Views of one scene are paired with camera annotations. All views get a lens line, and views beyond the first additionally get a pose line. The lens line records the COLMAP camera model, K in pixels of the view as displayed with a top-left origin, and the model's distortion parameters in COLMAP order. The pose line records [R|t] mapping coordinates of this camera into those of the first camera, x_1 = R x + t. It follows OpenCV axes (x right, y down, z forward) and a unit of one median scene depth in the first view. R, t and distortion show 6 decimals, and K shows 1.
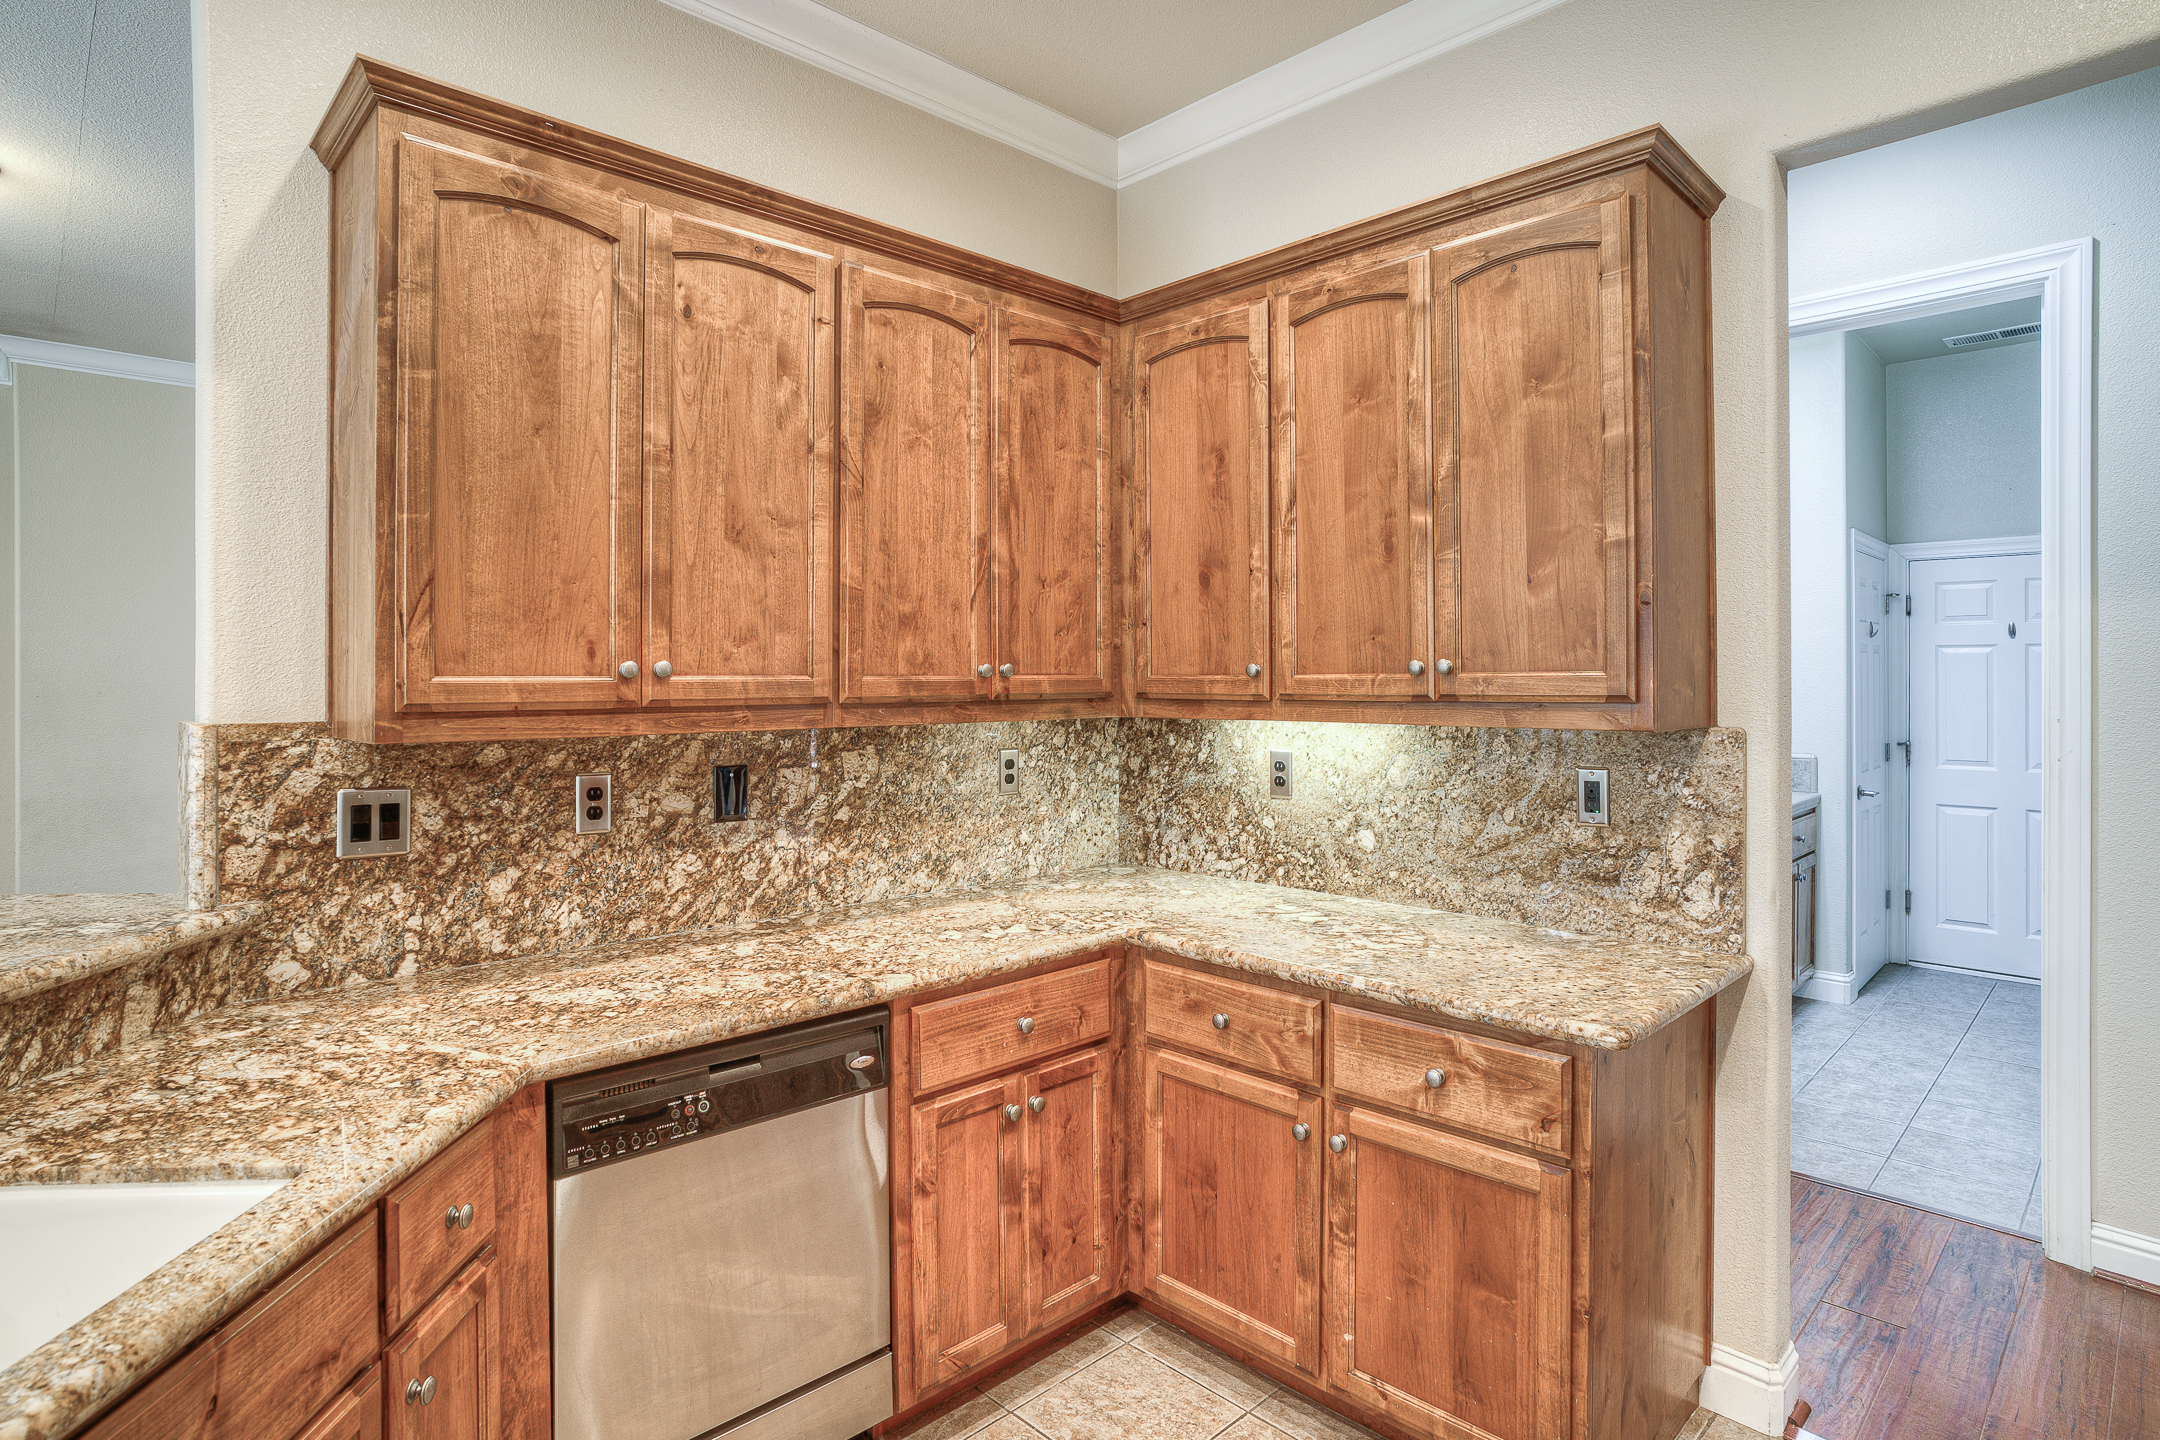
lens RADIAL K [[1143.8, 0, 1083.9], [0, 1143.8, 668.1], [0, 0, 1]] dist [-0.072521, 0.042510]
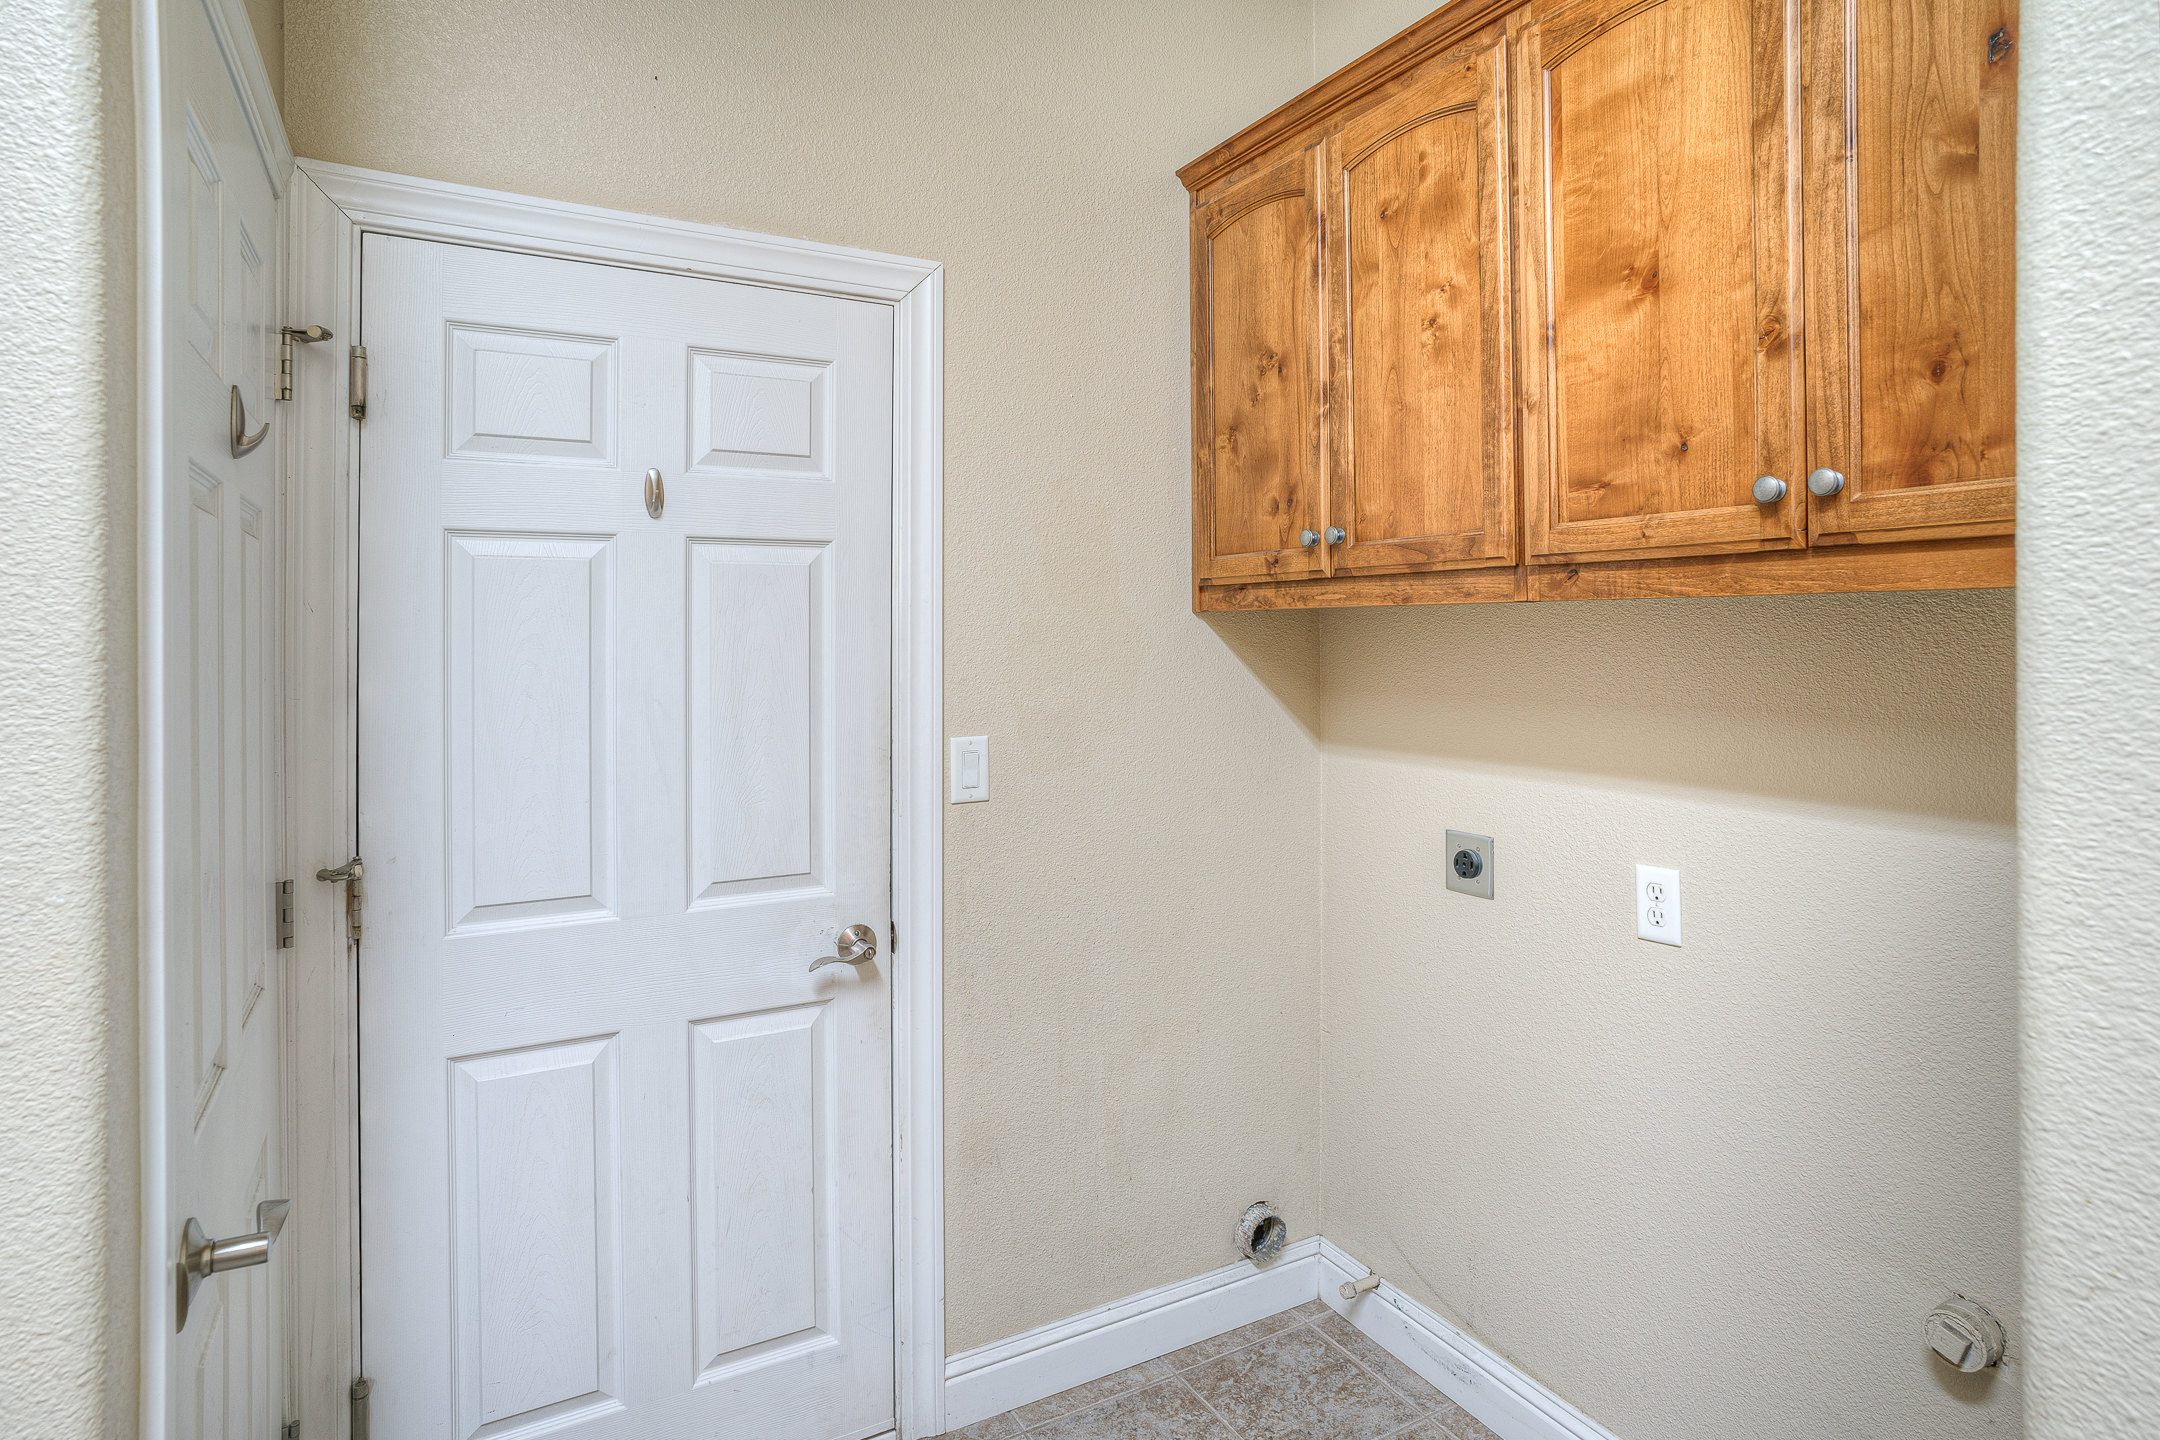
lens RADIAL K [[1134.9, 0, 1079.8], [0, 1134.9, 624.7], [0, 0, 1]] dist [-0.067416, 0.039521]
pose [[0.259691, 0.004736, 0.965680, 0.425941], [-0.001798, 0.999989, -0.004420, 0.005135], [-0.965690, -0.000589, 0.259697, 0.618386]]
